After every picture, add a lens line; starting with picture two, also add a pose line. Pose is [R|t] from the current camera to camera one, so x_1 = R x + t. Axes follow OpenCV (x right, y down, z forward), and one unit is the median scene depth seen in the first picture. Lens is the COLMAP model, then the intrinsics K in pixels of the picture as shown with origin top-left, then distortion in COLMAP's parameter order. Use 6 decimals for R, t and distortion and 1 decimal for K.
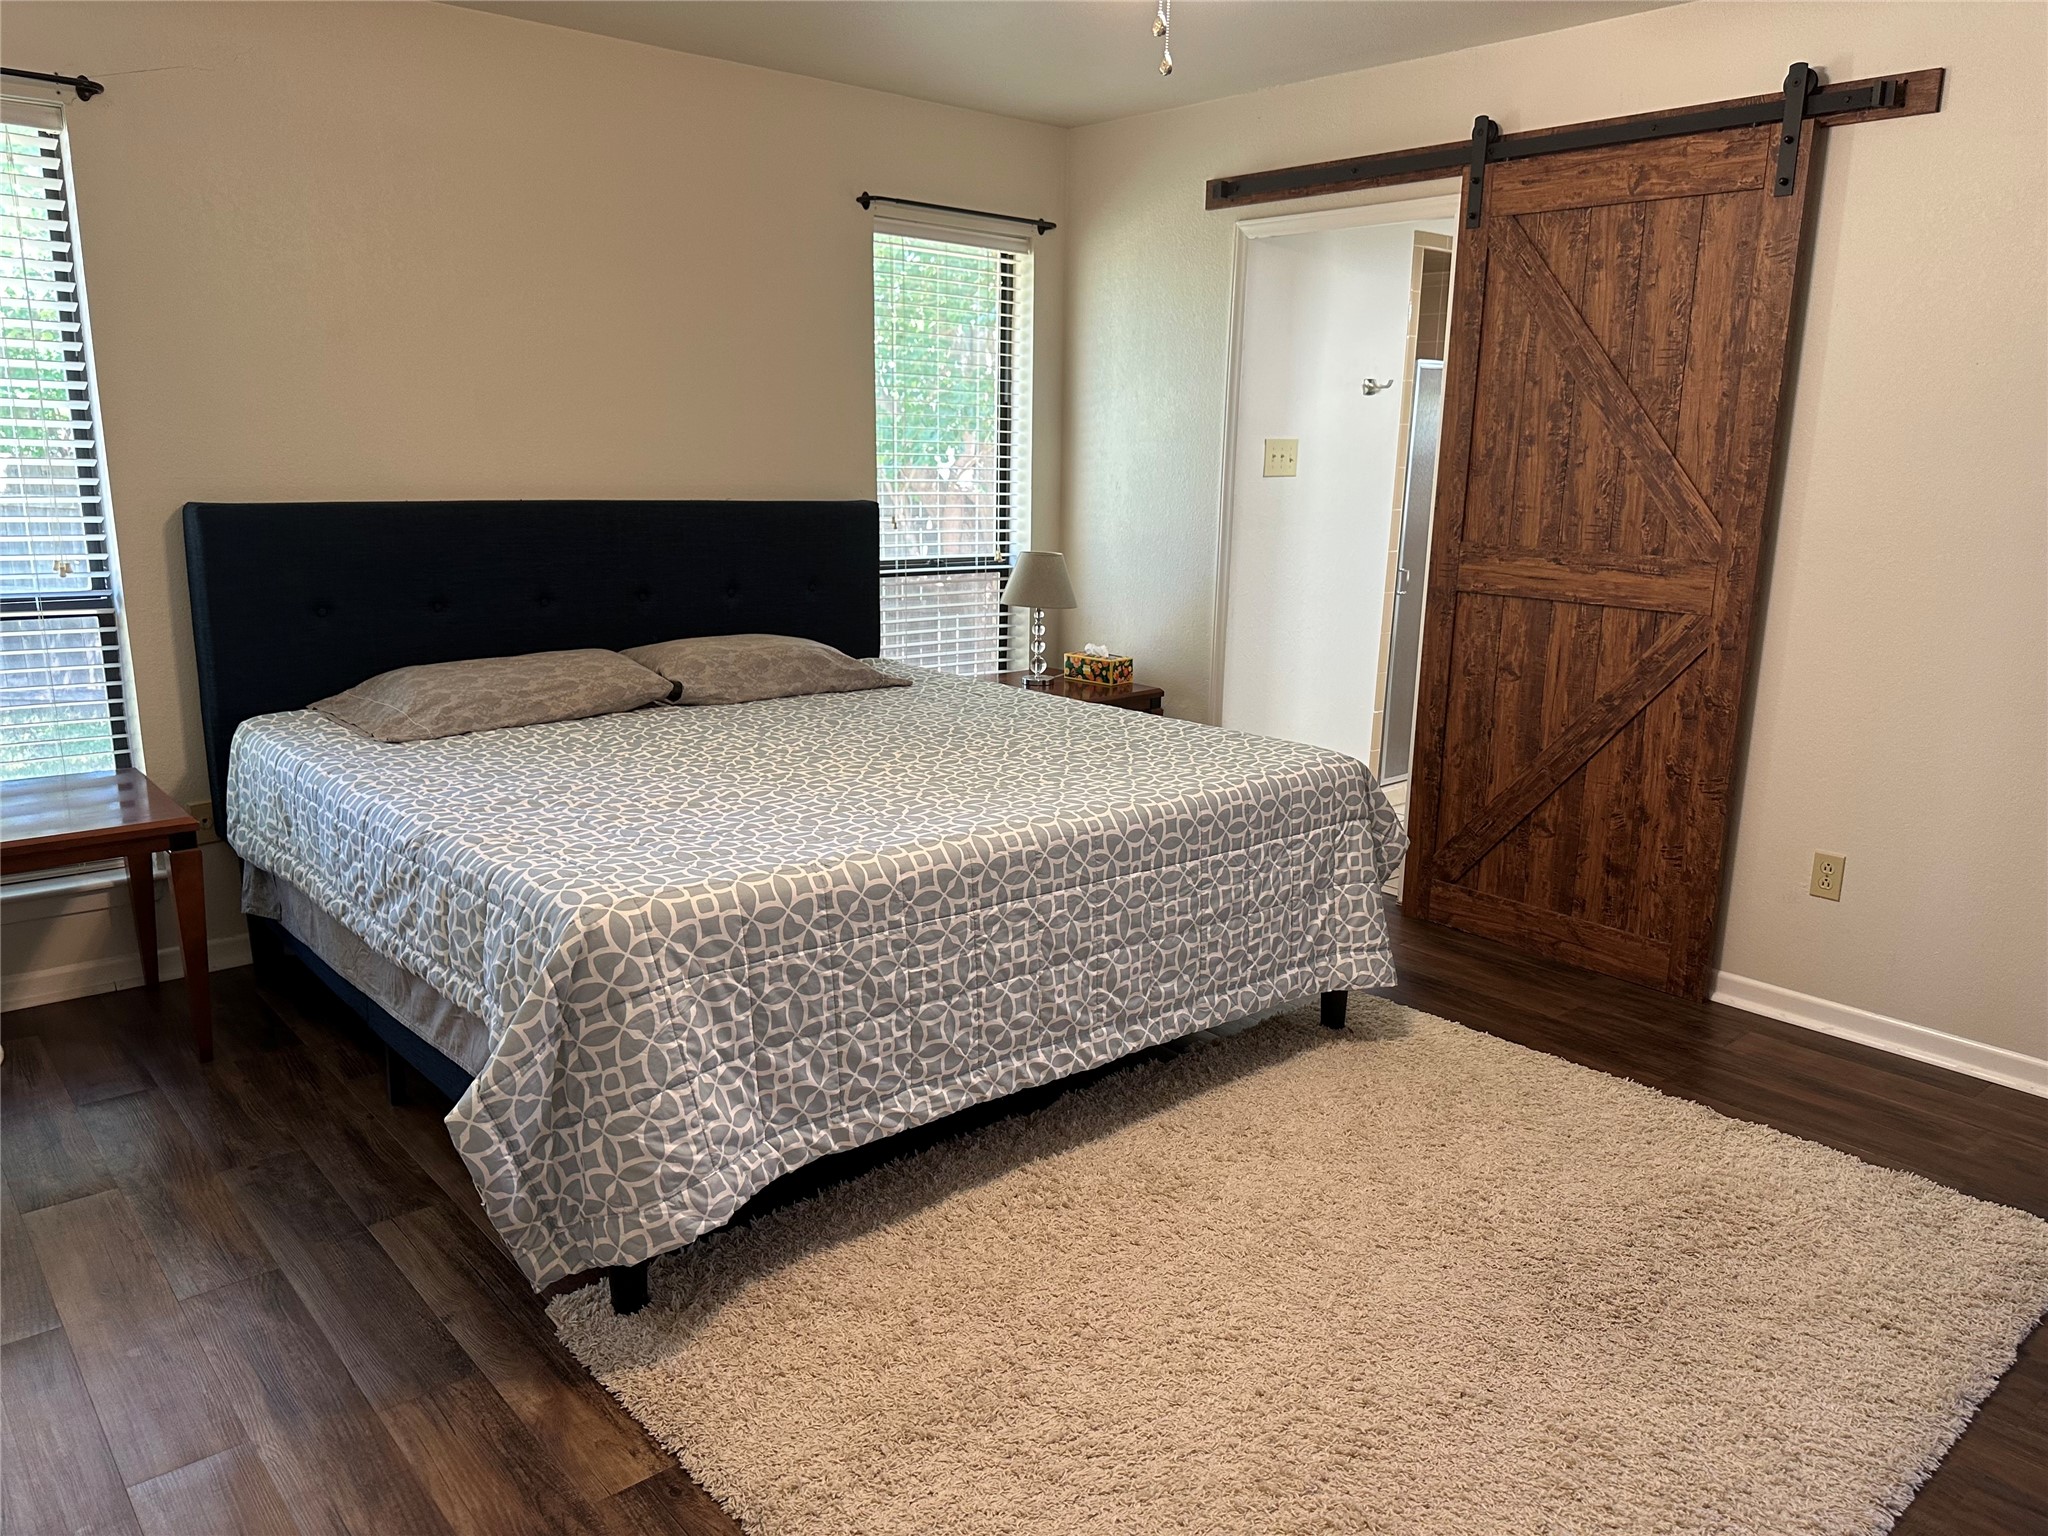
lens RADIAL K [[1436.2, 0, 1024.0], [0, 1436.2, 768.0], [0, 0, 1]] dist [0.141319, -0.133740]
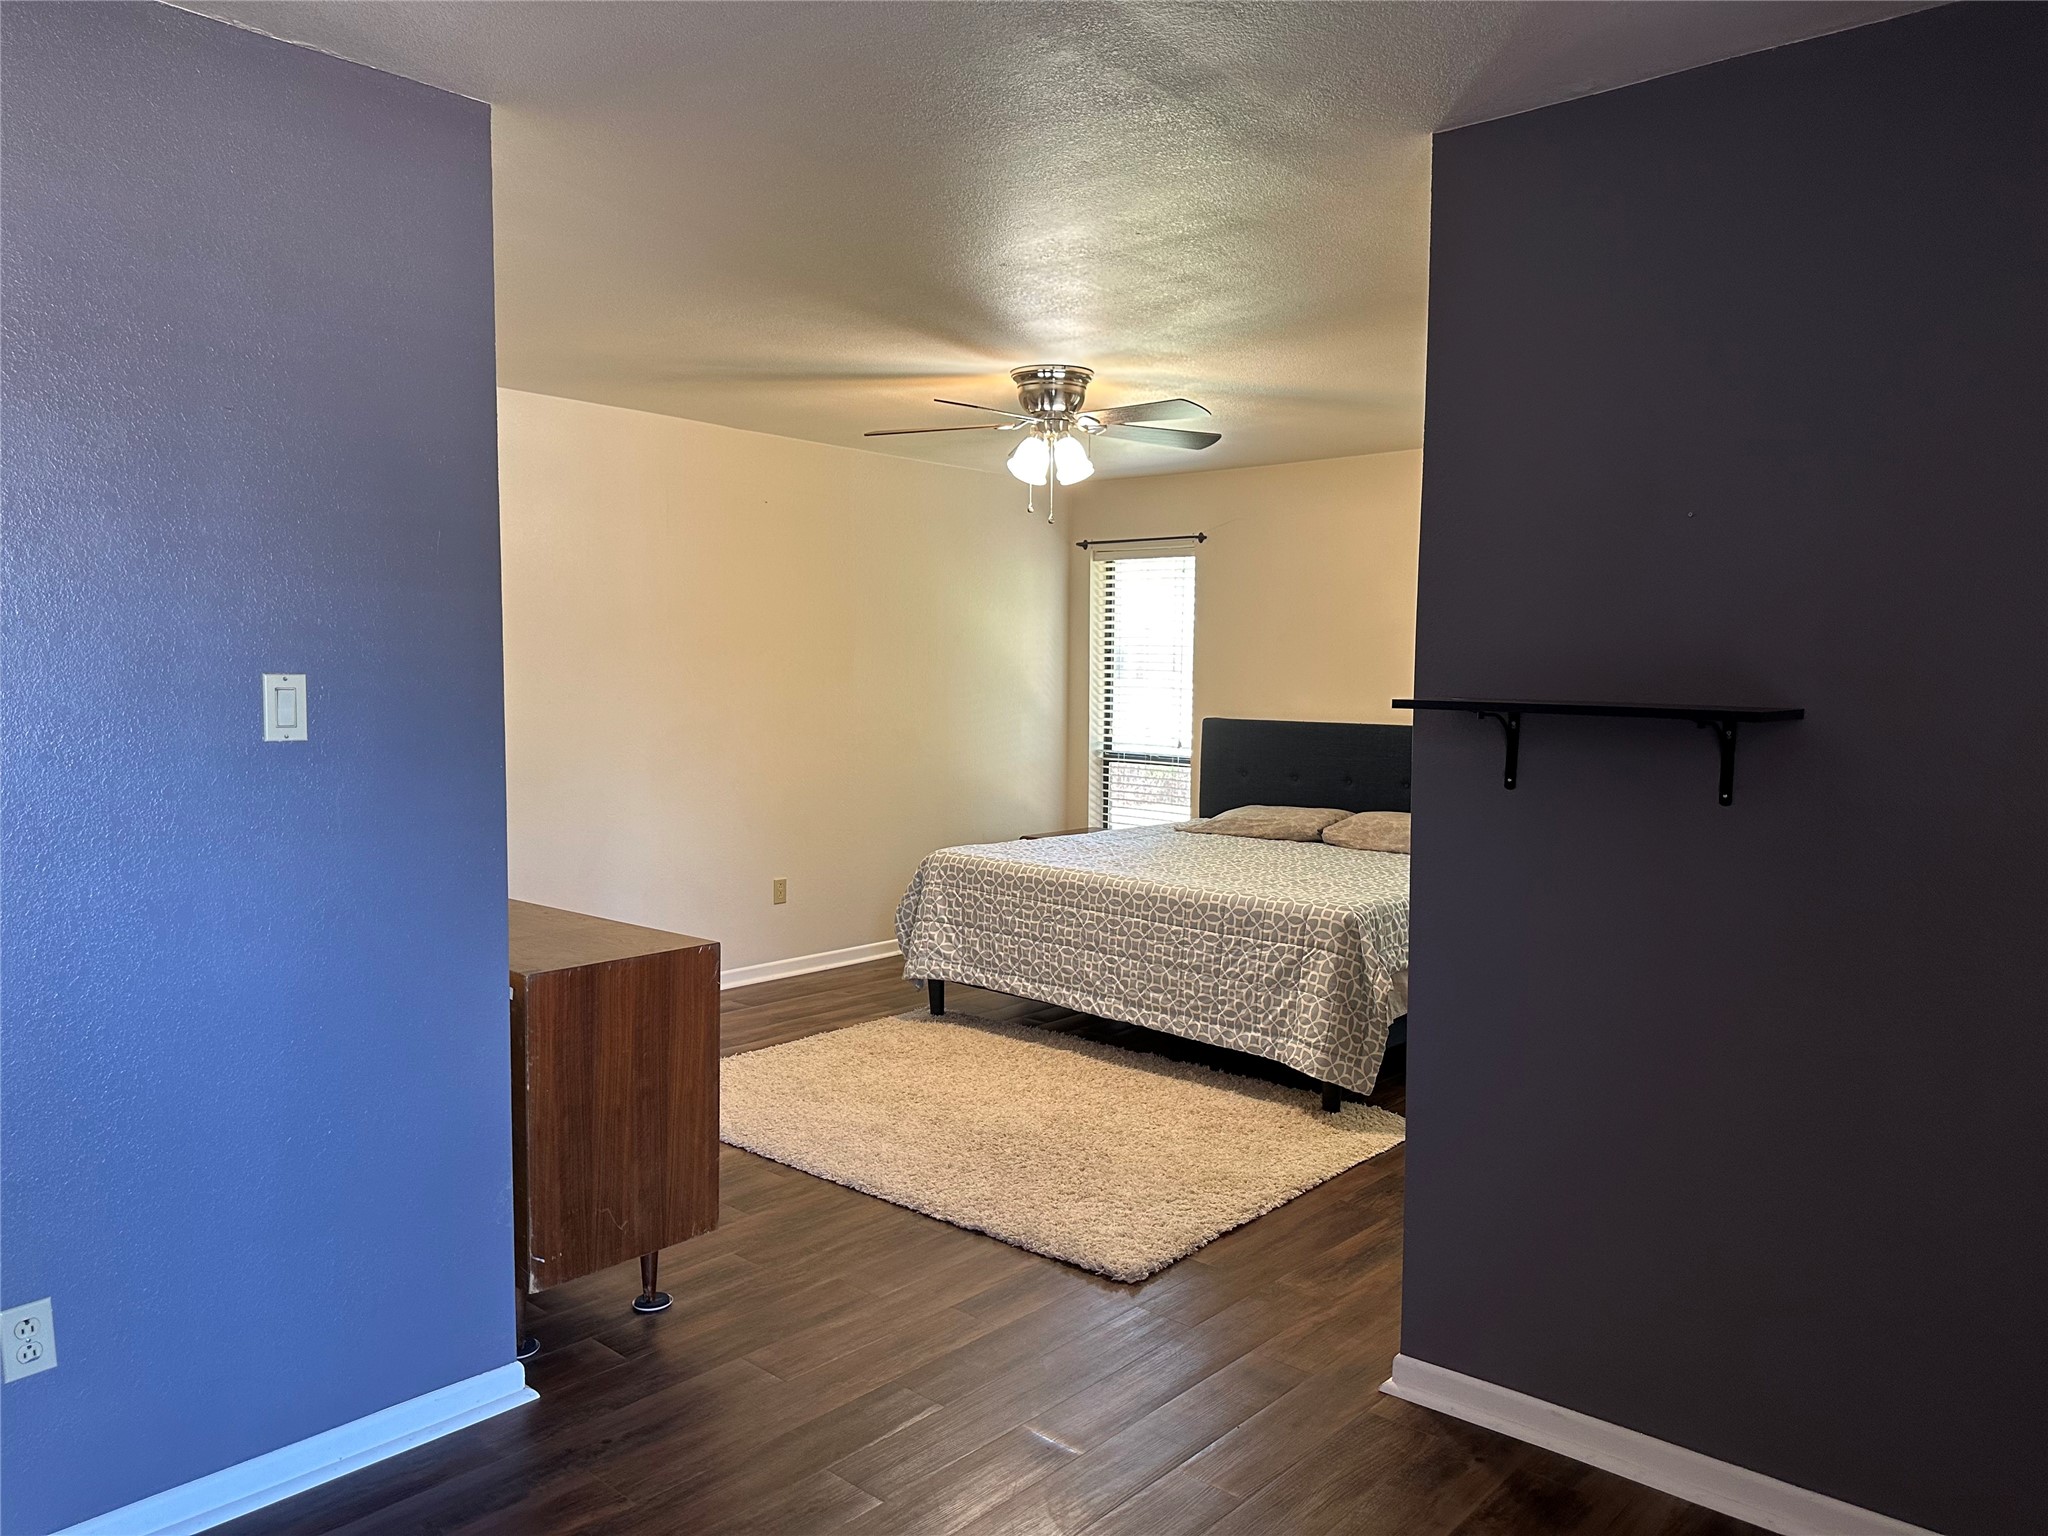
lens RADIAL K [[1441.7, 0, 1031.4], [0, 1441.7, 781.4], [0, 0, 1]] dist [0.086743, -0.135625]
pose [[0.127113, 0.060205, -0.990059, 1.880414], [-0.226935, 0.973446, 0.030059, -0.119881], [0.965579, 0.220859, 0.137400, 0.613369]]
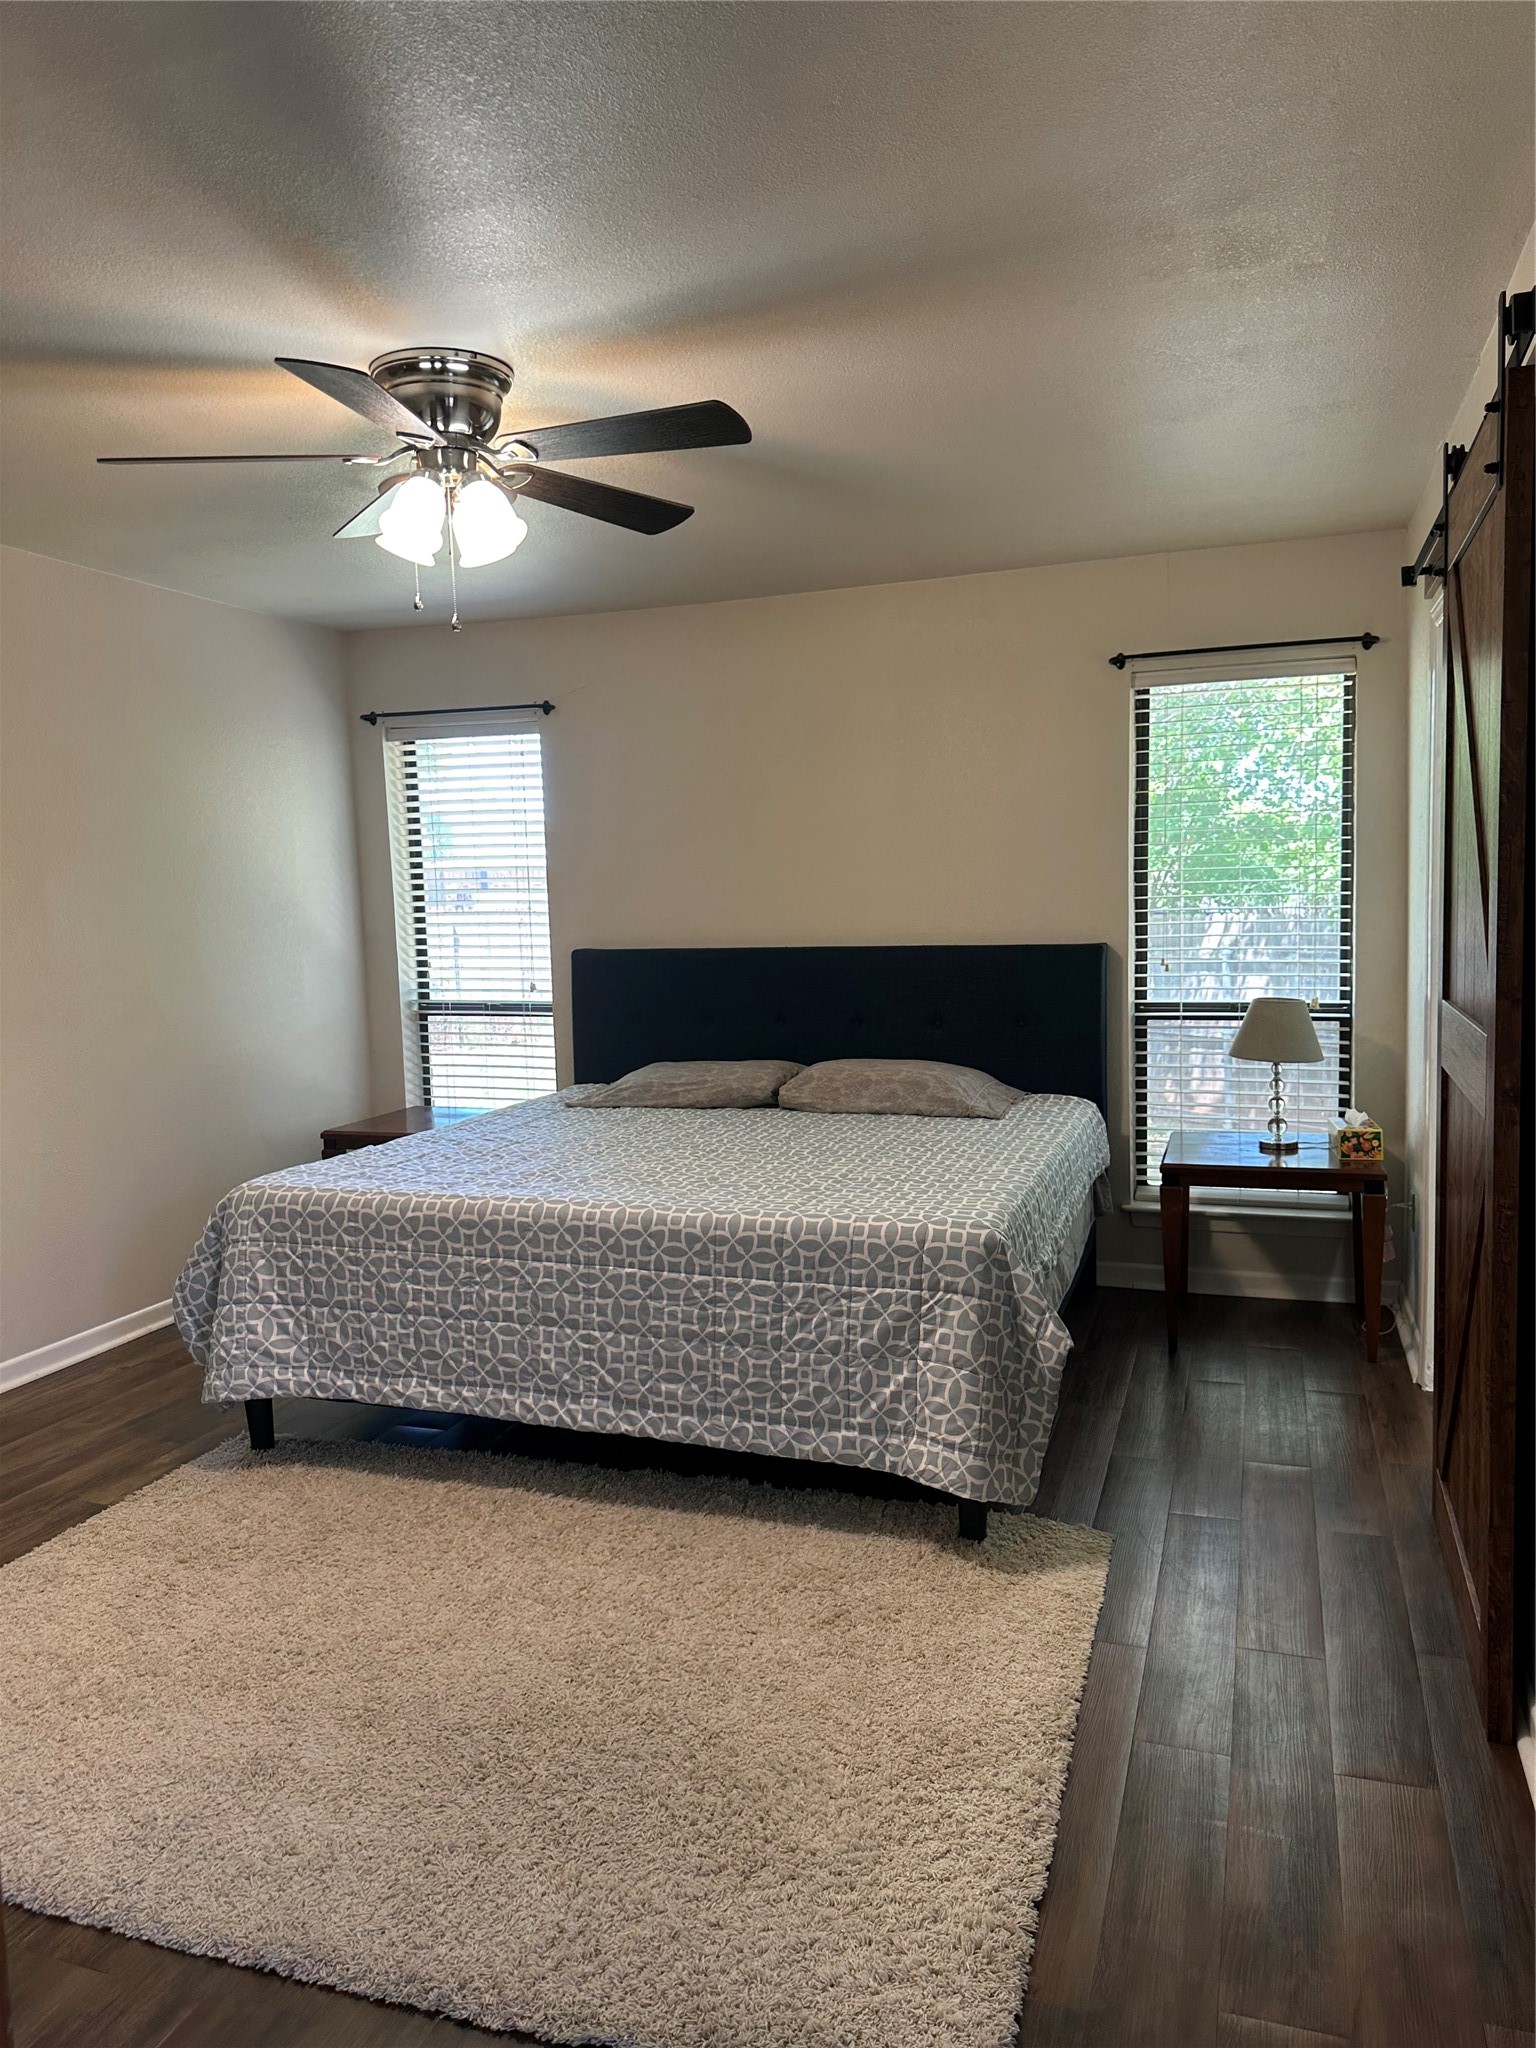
lens RADIAL K [[1448.3, 0, 771.4], [0, 1448.3, 1028.8], [0, 0, 1]] dist [0.196541, -0.453229]
pose [[0.490839, 0.048864, -0.869879, 1.154259], [-0.156977, 0.987046, -0.033131, -0.094778], [0.856992, 0.152812, 0.492152, 0.523261]]
